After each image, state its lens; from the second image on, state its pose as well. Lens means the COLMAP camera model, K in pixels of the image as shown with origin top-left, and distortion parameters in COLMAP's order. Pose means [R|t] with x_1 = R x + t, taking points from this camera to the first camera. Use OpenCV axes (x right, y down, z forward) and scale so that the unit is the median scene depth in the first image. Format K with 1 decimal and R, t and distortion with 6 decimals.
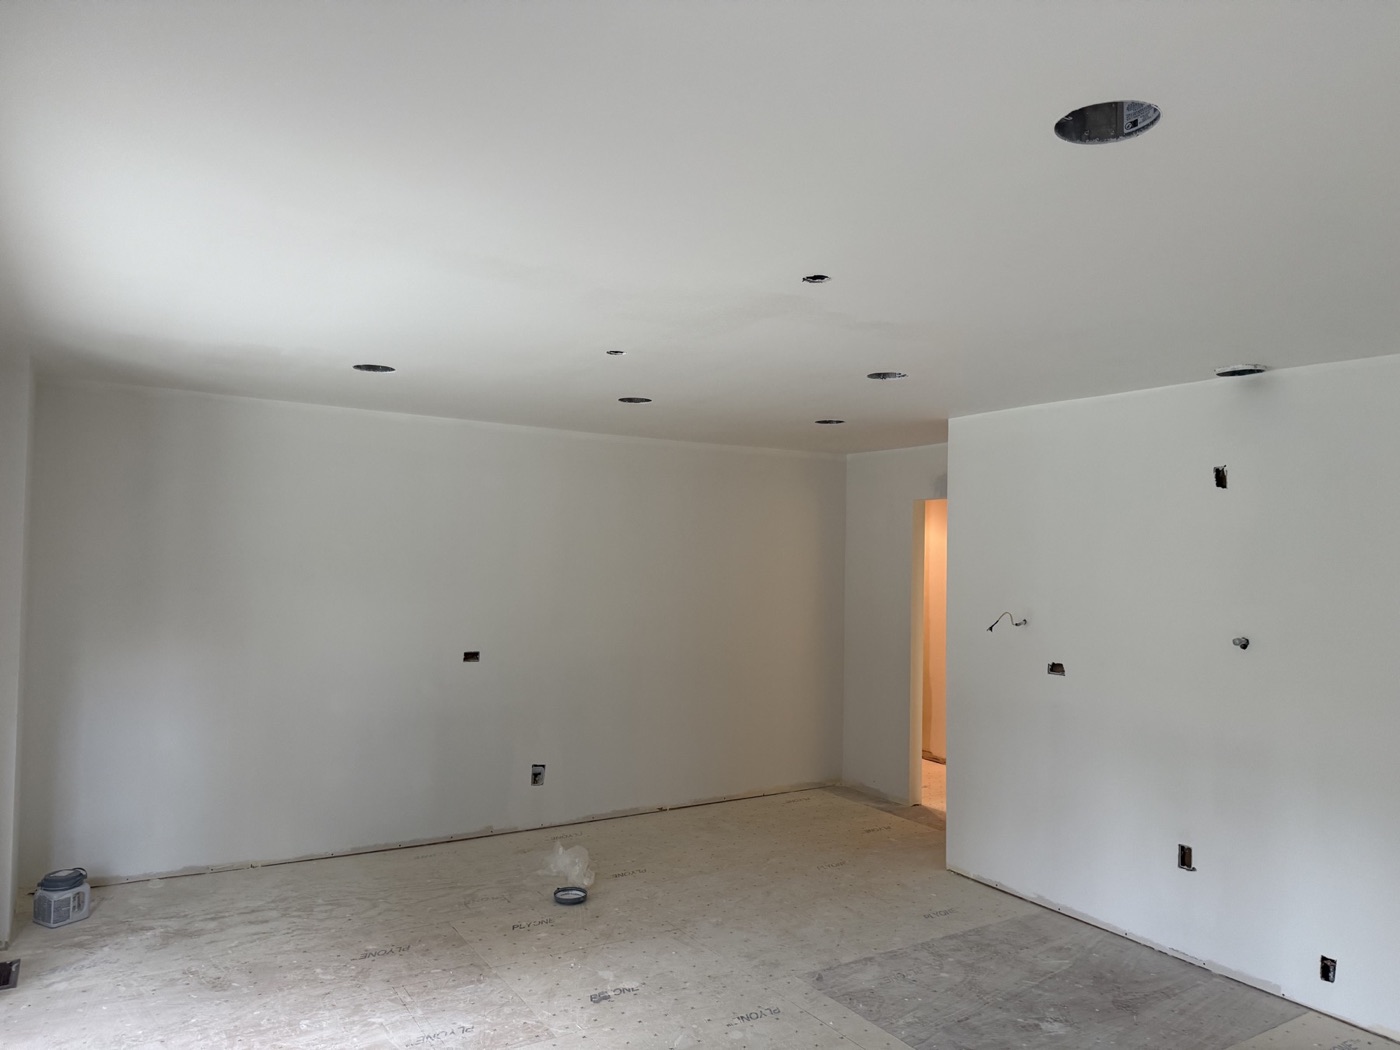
lens RADIAL K [[987.9, 0, 703.6], [0, 987.9, 525.5], [0, 0, 1]] dist [0.041693, -0.050466]
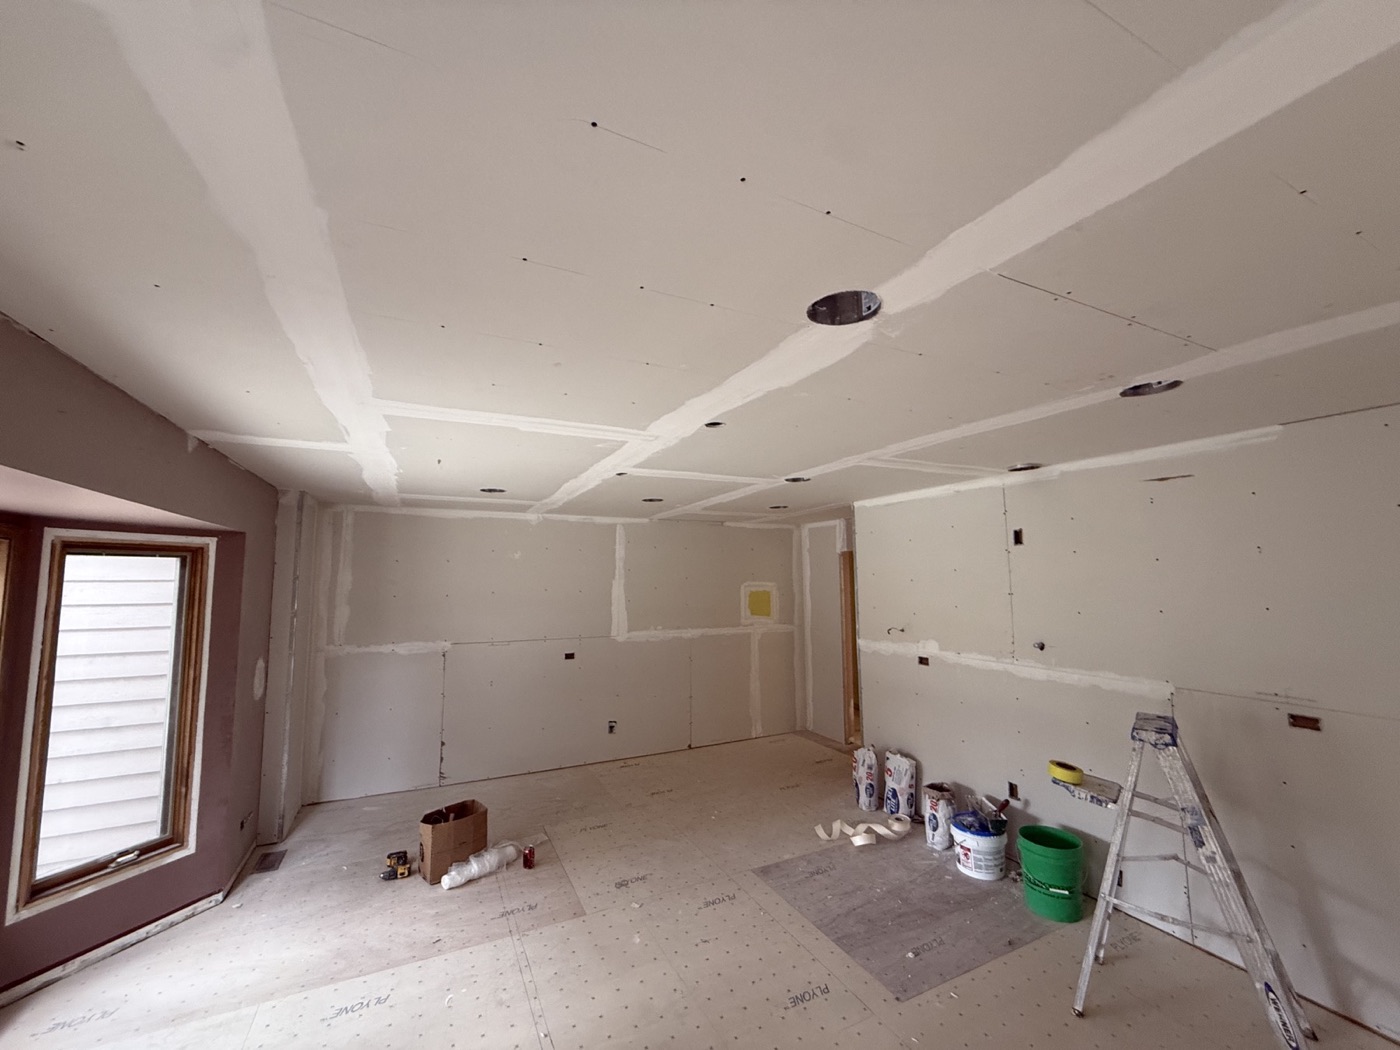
lens RADIAL K [[560.3, 0, 698.0], [0, 560.3, 526.2], [0, 0, 1]] dist [-0.002238, 0.001184]
pose [[0.993795, -0.040155, -0.103731, 0.116118], [0.033485, 0.997306, -0.065264, -0.023529], [0.106072, 0.061385, 0.992462, 0.092482]]
